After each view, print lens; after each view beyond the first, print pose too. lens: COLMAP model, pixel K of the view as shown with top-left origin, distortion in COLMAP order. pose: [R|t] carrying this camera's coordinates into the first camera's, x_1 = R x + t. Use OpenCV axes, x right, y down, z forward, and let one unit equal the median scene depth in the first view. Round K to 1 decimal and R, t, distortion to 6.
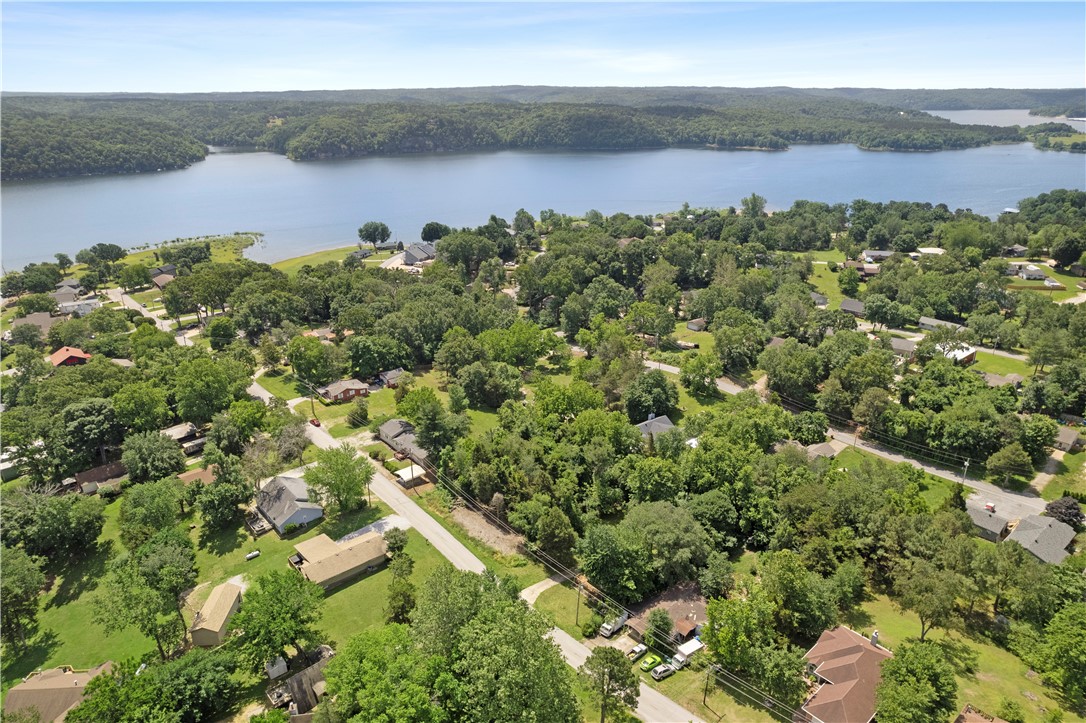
lens RADIAL K [[692.5, 0, 546.7], [0, 692.5, 359.9], [0, 0, 1]] dist [-0.081871, 0.072942]
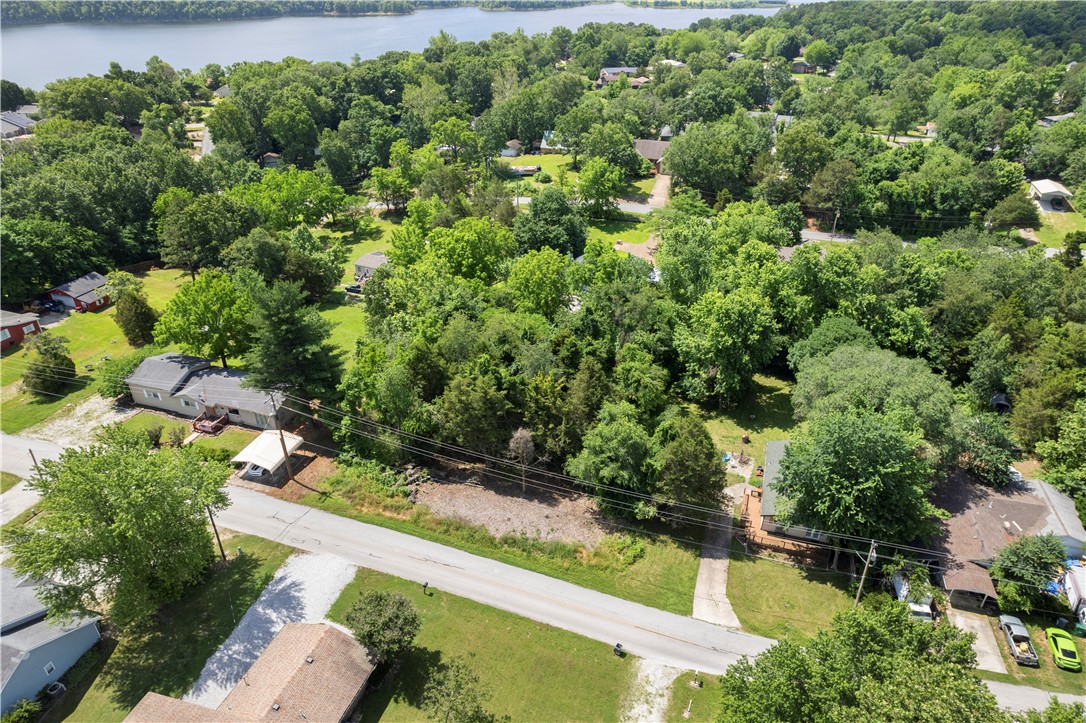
lens RADIAL K [[692.5, 0, 546.7], [0, 692.5, 359.9], [0, 0, 1]] dist [-0.081871, 0.072942]
pose [[0.855681, -0.253640, 0.451083, -0.171264], [0.187302, 0.964350, 0.186943, 0.044667], [-0.482418, -0.075475, 0.872683, 0.402019]]
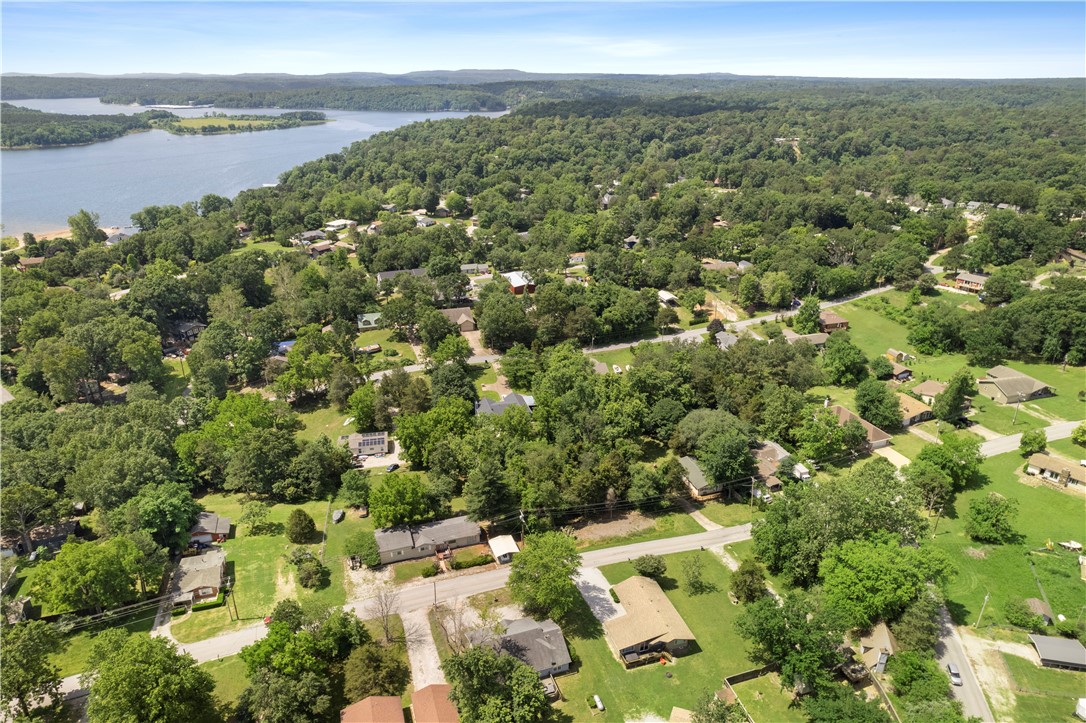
lens RADIAL K [[692.5, 0, 546.7], [0, 692.5, 359.9], [0, 0, 1]] dist [-0.081871, 0.072942]
pose [[0.378763, -0.355597, 0.854453, -0.614599], [0.342267, 0.911605, 0.227662, -0.164602], [-0.859879, 0.206221, 0.466991, 0.384937]]
